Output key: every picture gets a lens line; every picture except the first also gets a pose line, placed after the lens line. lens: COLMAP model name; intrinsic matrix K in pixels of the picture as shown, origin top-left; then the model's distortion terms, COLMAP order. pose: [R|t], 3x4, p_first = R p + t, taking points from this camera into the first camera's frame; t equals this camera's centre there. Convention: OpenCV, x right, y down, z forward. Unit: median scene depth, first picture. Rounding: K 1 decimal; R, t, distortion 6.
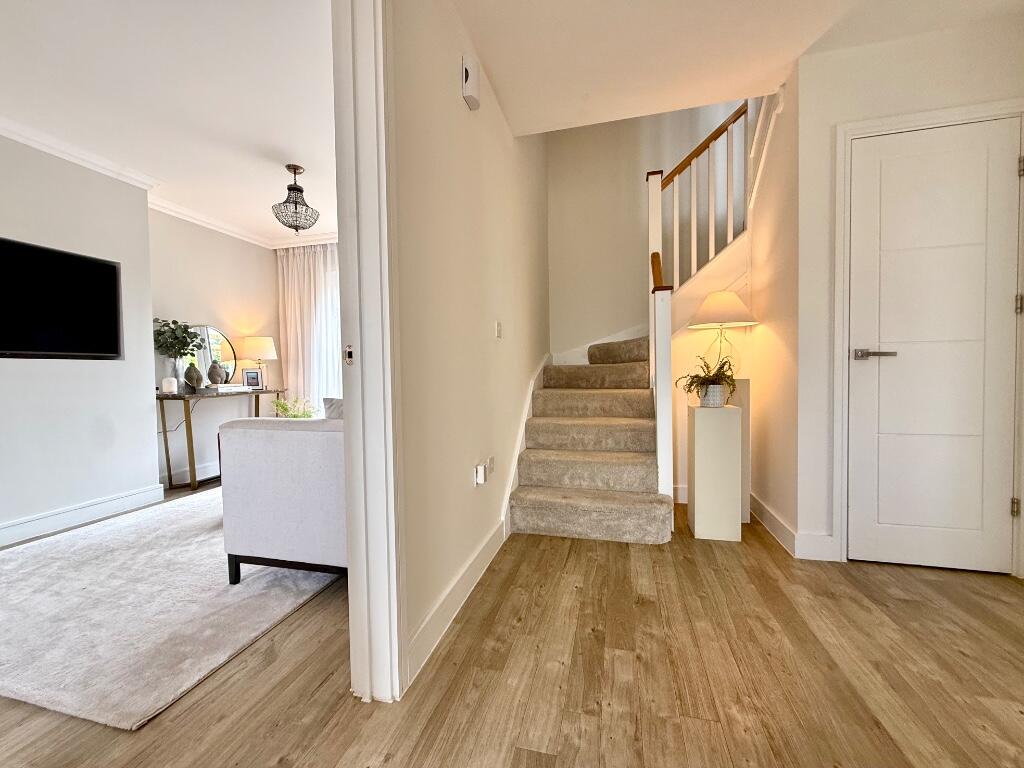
lens RADIAL K [[416.9, 0, 512.0], [0, 416.9, 384.0], [0, 0, 1]] dist [0.000102, 0.000174]
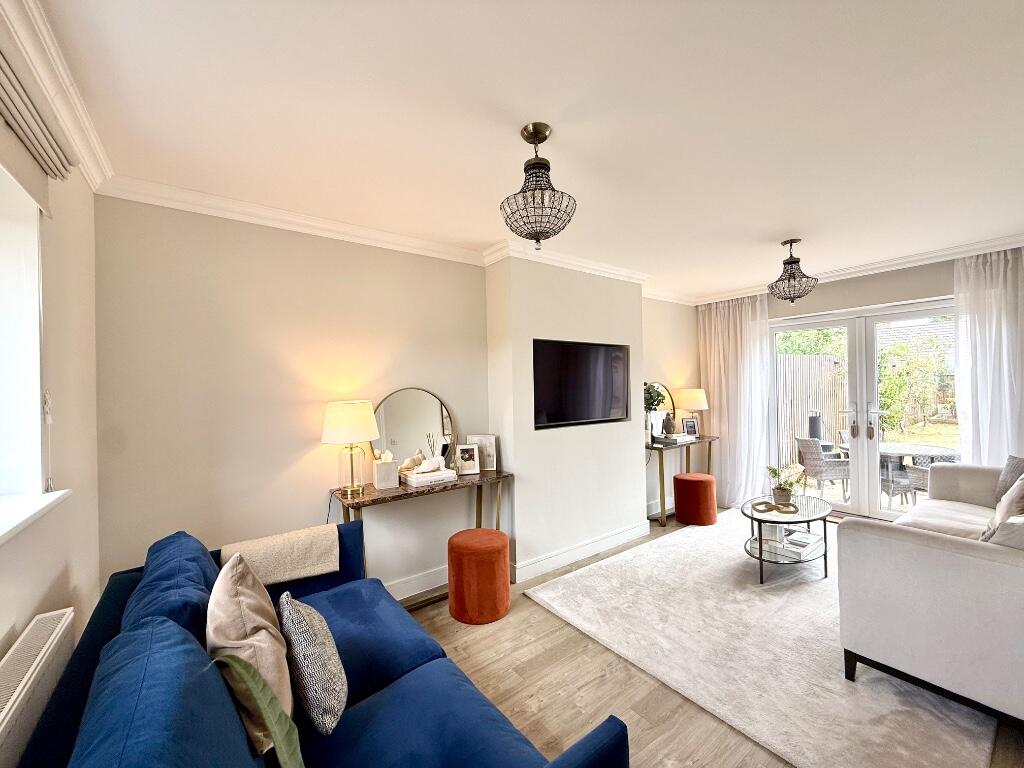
lens RADIAL K [[405.7, 0, 509.6], [0, 405.7, 383.9], [0, 0, 1]] dist [0.000979, 0.000172]
pose [[0.779710, -0.003273, -0.626132, -0.450641], [-0.010614, 0.999774, -0.018443, -0.146624], [0.626051, 0.021026, 0.779499, -0.212095]]
